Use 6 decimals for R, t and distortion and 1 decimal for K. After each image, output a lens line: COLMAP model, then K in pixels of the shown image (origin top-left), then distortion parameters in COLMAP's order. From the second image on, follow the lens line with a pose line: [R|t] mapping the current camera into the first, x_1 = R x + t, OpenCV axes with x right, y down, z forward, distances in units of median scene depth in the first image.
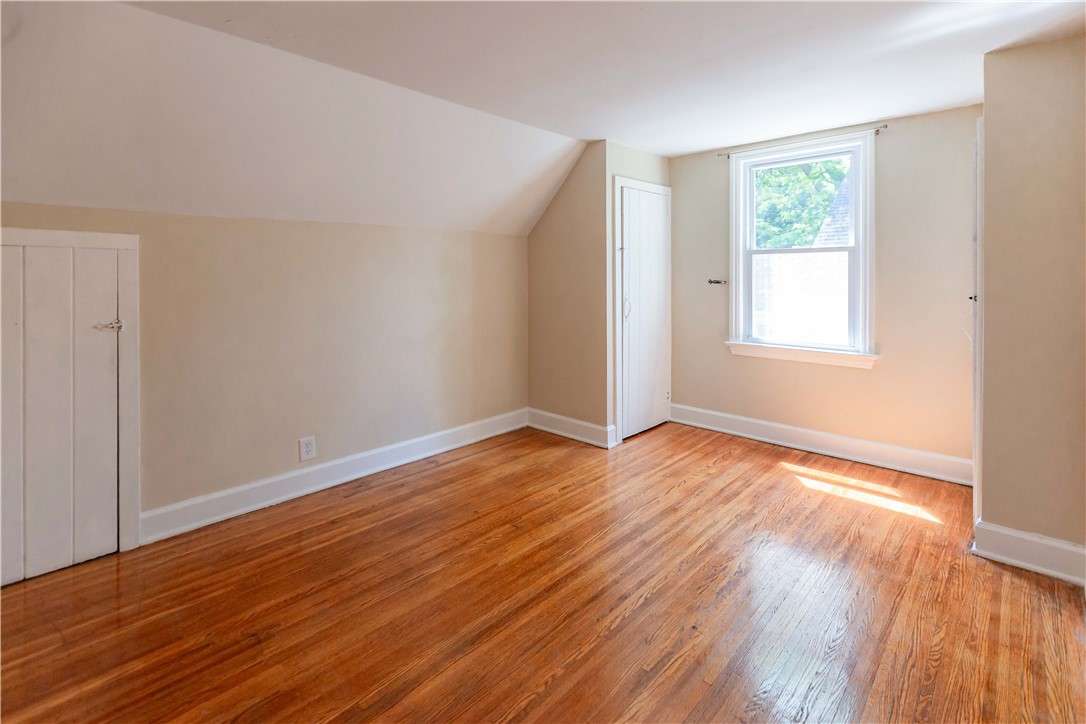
lens RADIAL K [[493.2, 0, 543.0], [0, 493.2, 362.0], [0, 0, 1]] dist [0.000025, -0.000150]
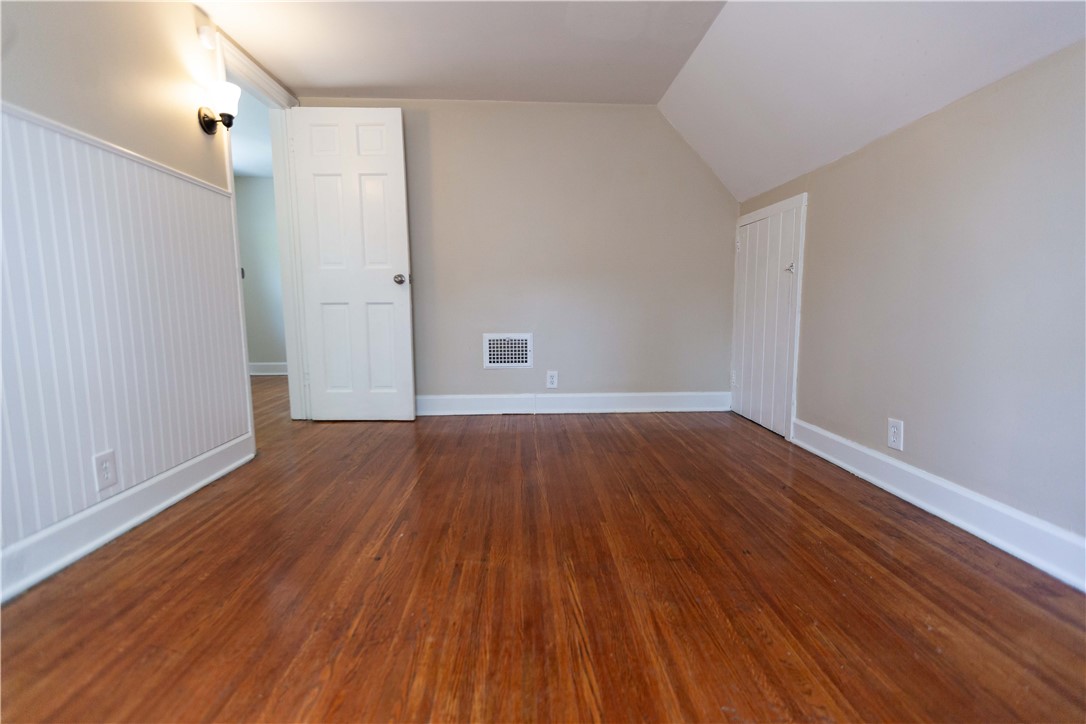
lens RADIAL K [[493.2, 0, 543.0], [0, 493.2, 362.0], [0, 0, 1]] dist [0.000025, -0.000150]
pose [[-0.697921, 0.088599, -0.710673, 0.554102], [-0.120832, 0.963526, 0.238785, -0.064334], [0.705908, 0.252525, -0.661759, 1.342742]]
